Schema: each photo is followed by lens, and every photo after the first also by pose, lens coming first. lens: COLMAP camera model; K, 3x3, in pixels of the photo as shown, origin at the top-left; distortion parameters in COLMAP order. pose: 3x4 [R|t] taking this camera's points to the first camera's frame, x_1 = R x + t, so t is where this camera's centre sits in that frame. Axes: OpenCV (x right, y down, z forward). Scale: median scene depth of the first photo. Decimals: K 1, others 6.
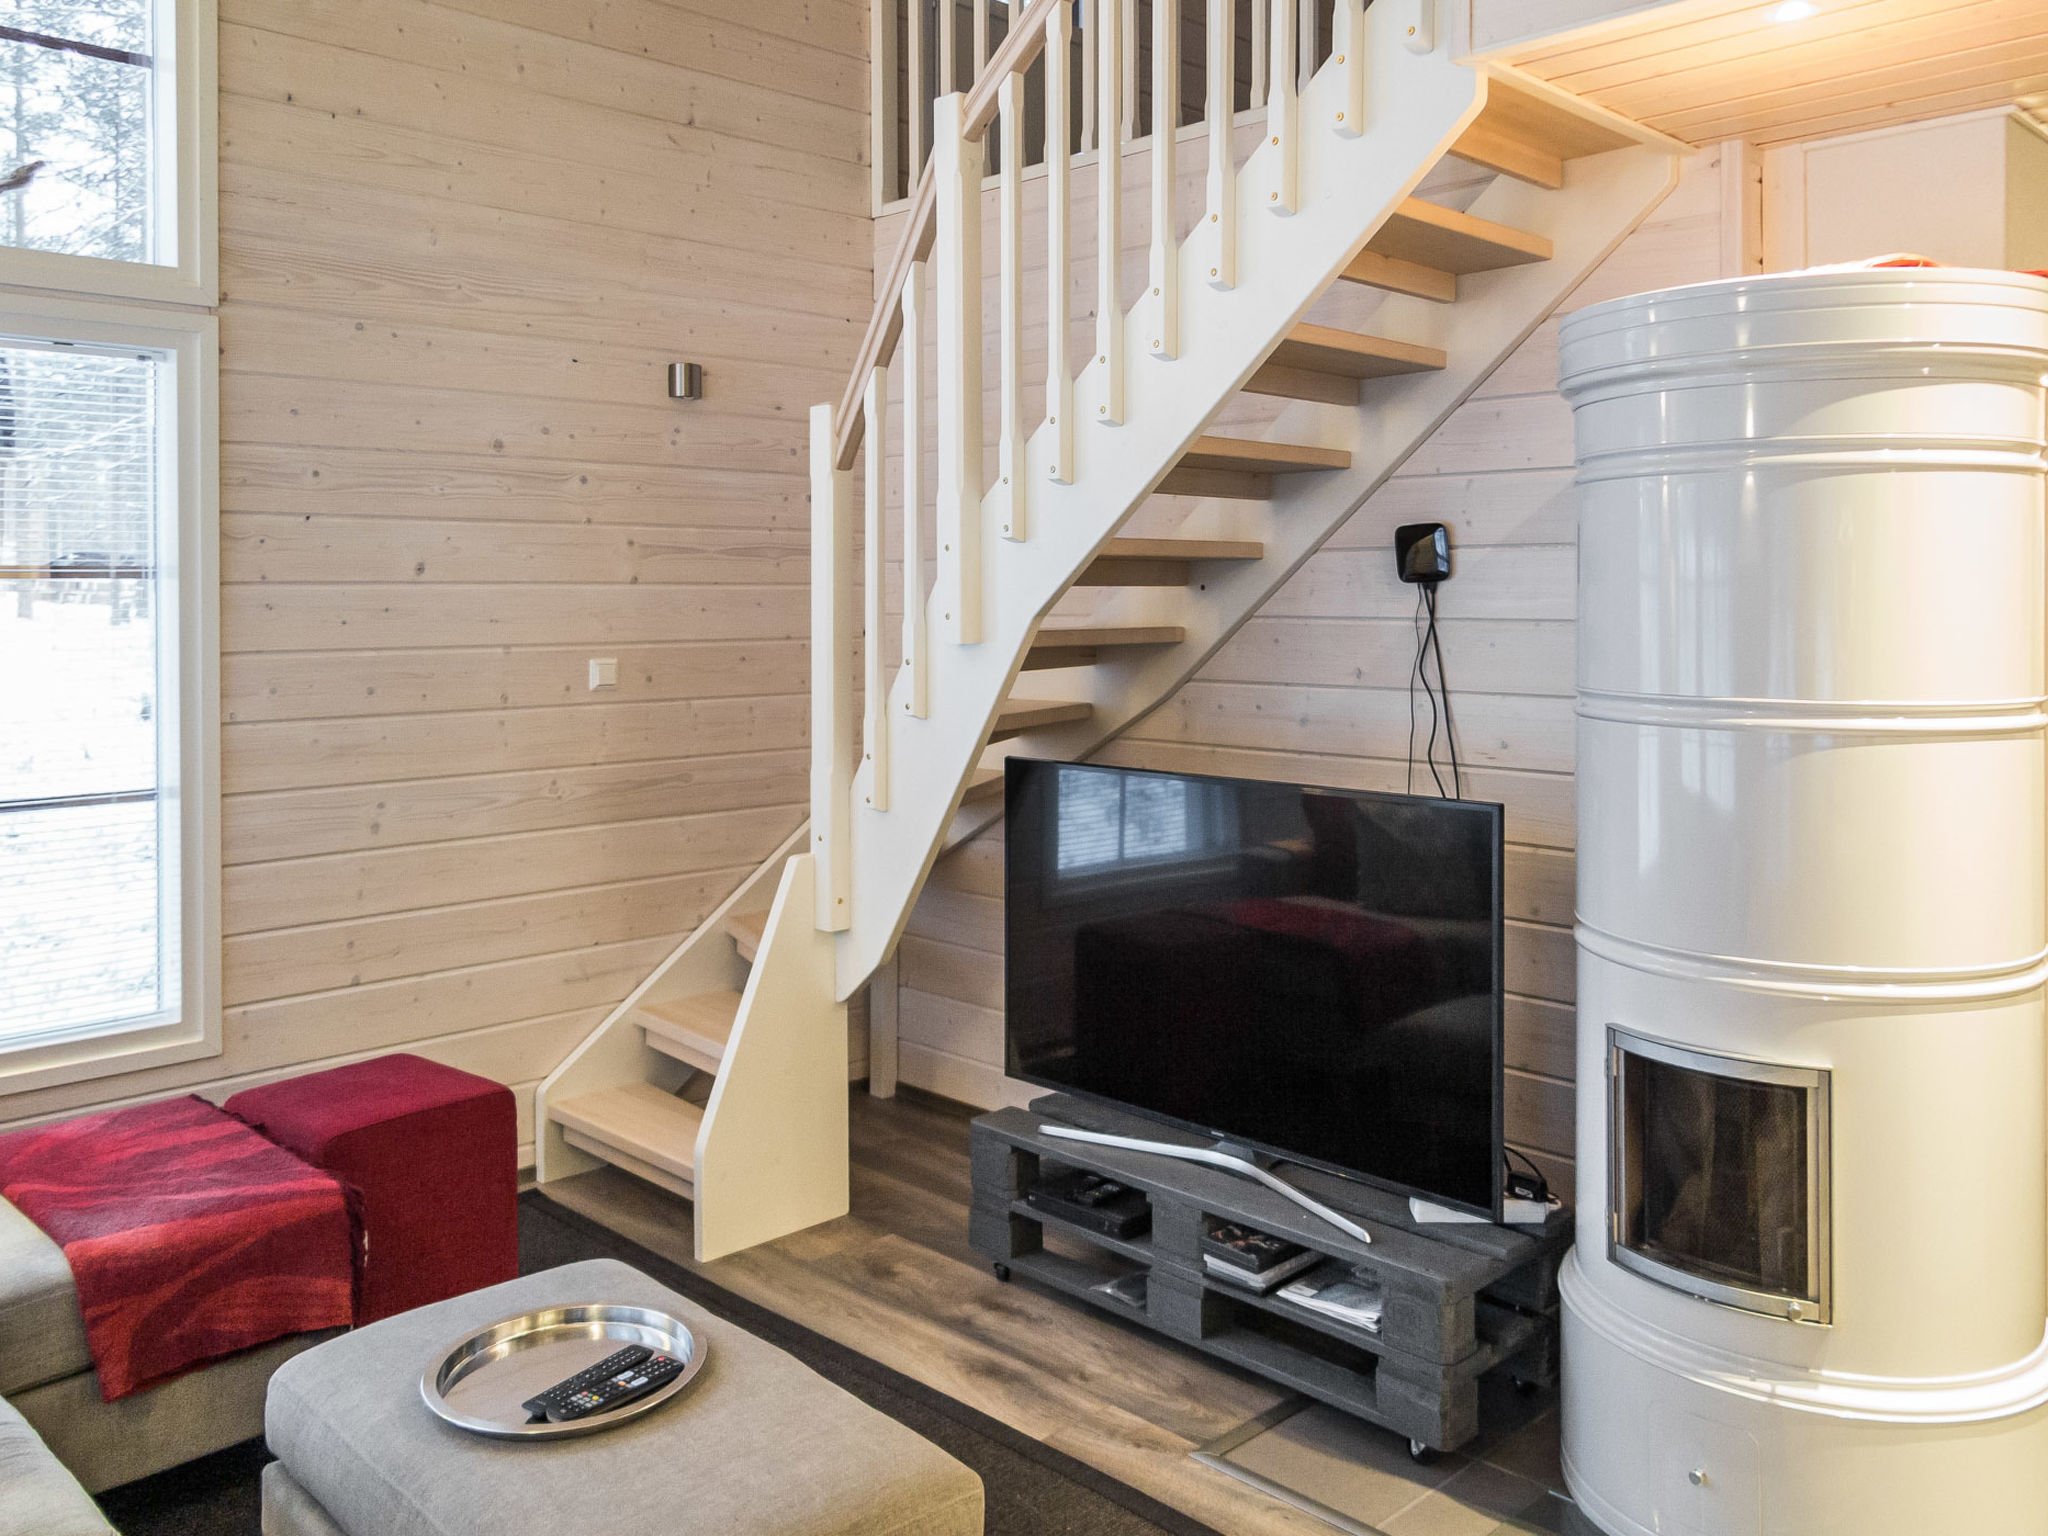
lens RADIAL K [[1692.8, 0, 971.0], [0, 1692.8, 738.8], [0, 0, 1]] dist [-0.010147, 0.000856]
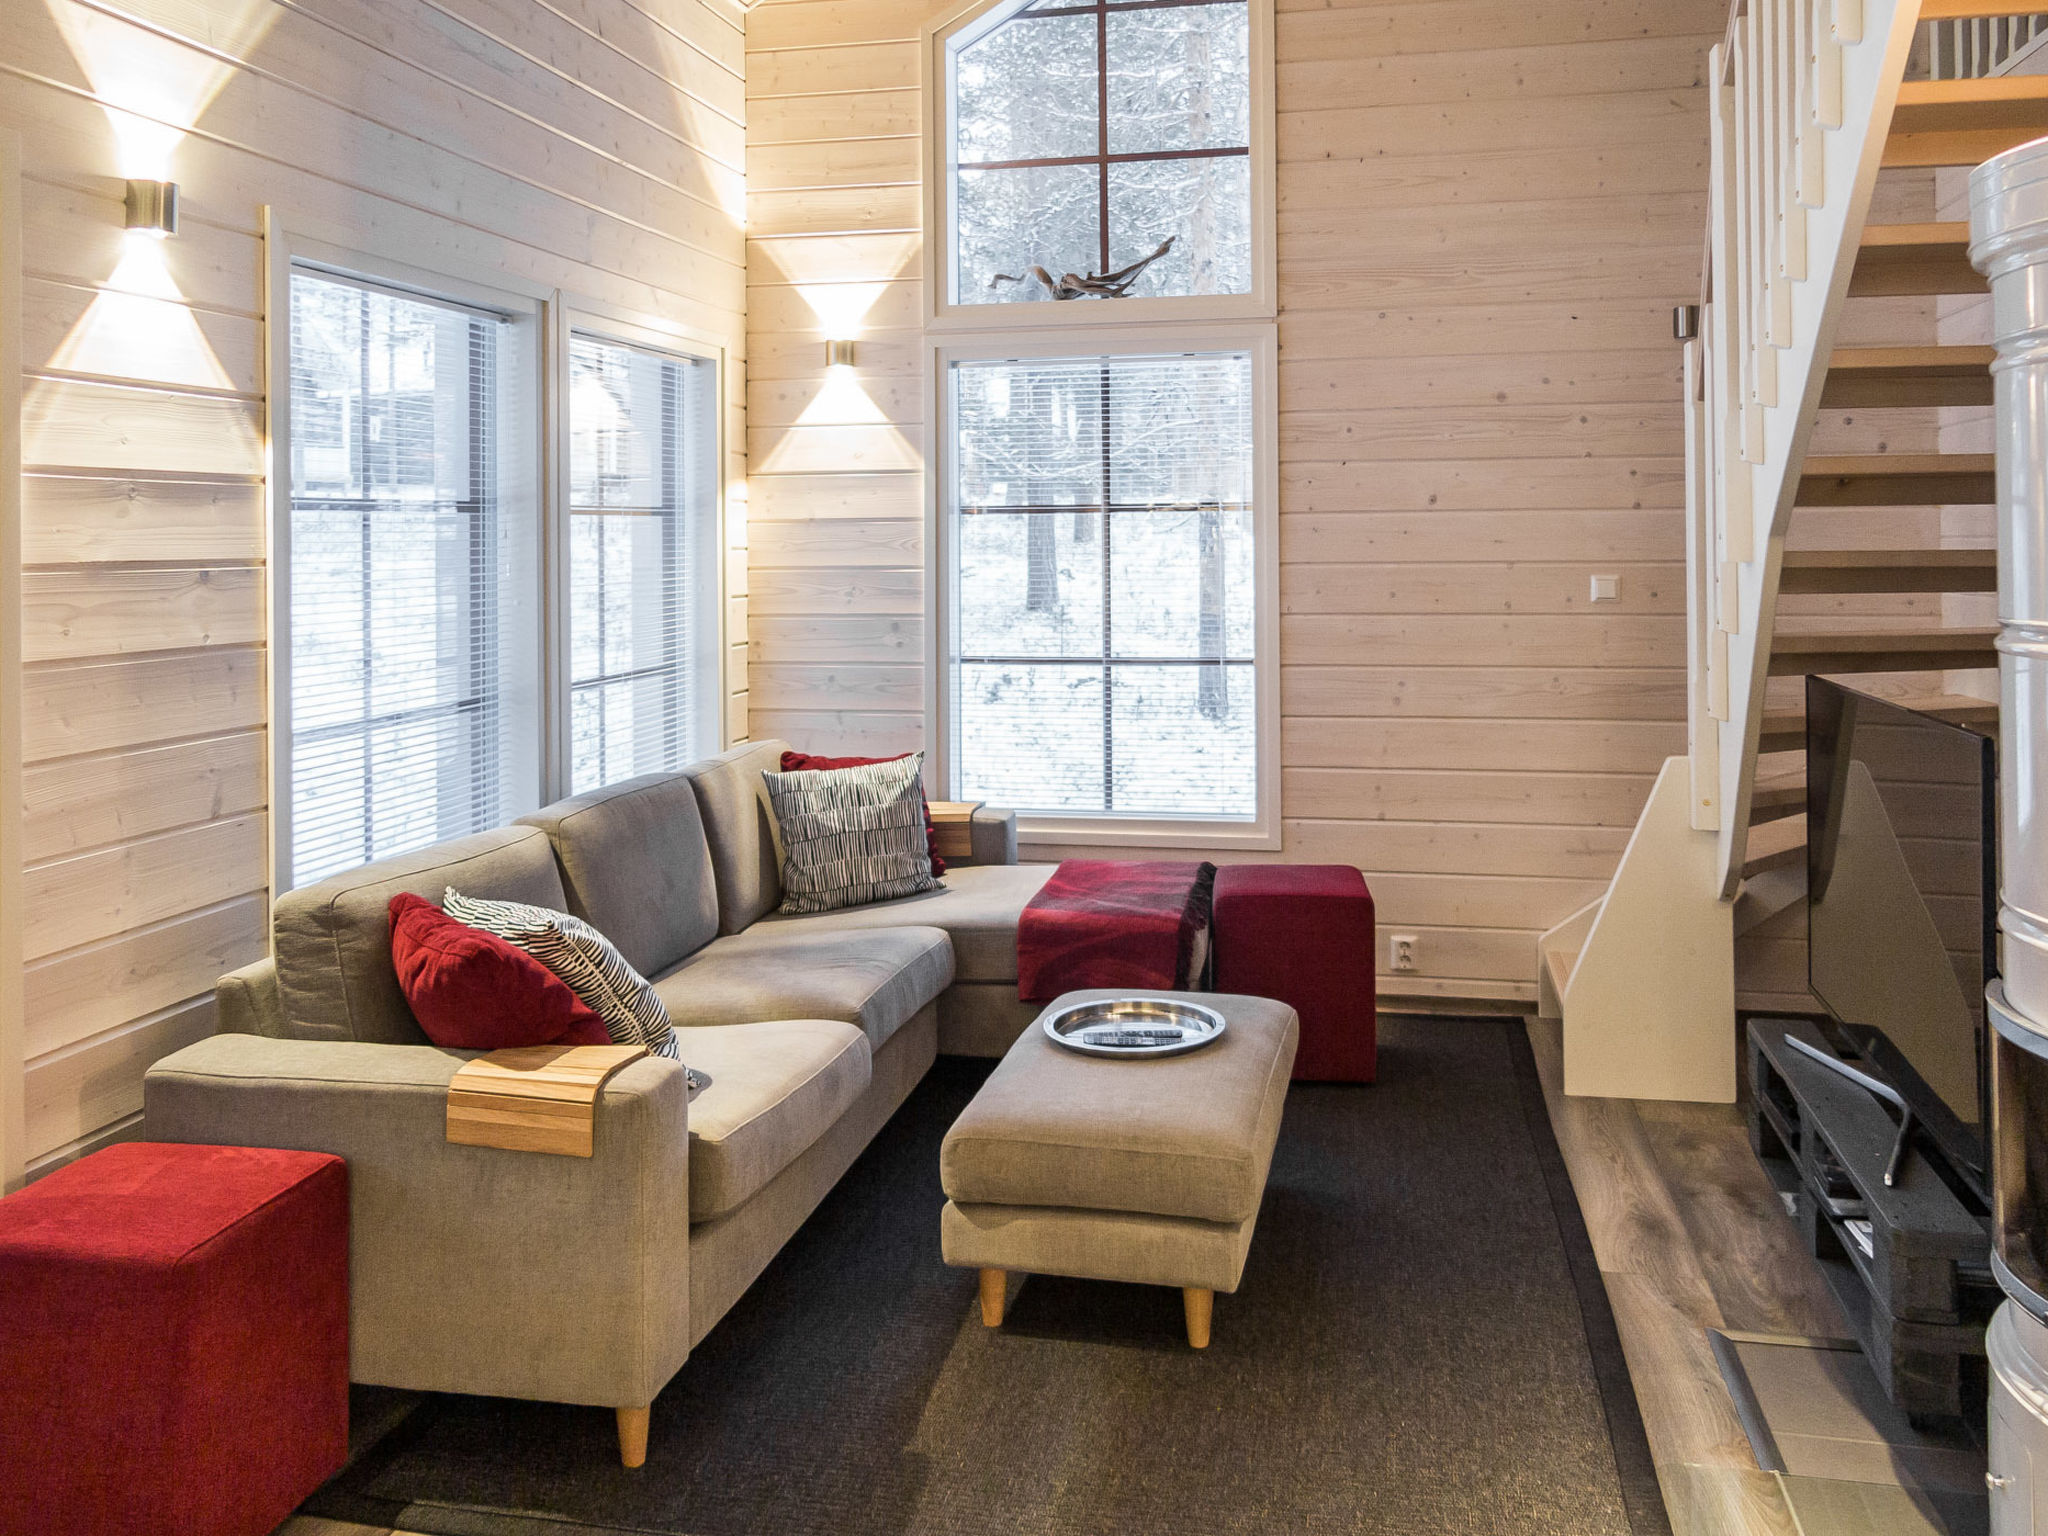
lens RADIAL K [[1692.8, 0, 971.0], [0, 1692.8, 738.8], [0, 0, 1]] dist [-0.010147, 0.000856]
pose [[0.529485, 0.099276, -0.842490, 0.586638], [-0.064918, 0.994958, 0.076443, 0.003736], [0.845831, 0.014217, 0.533261, 0.031122]]
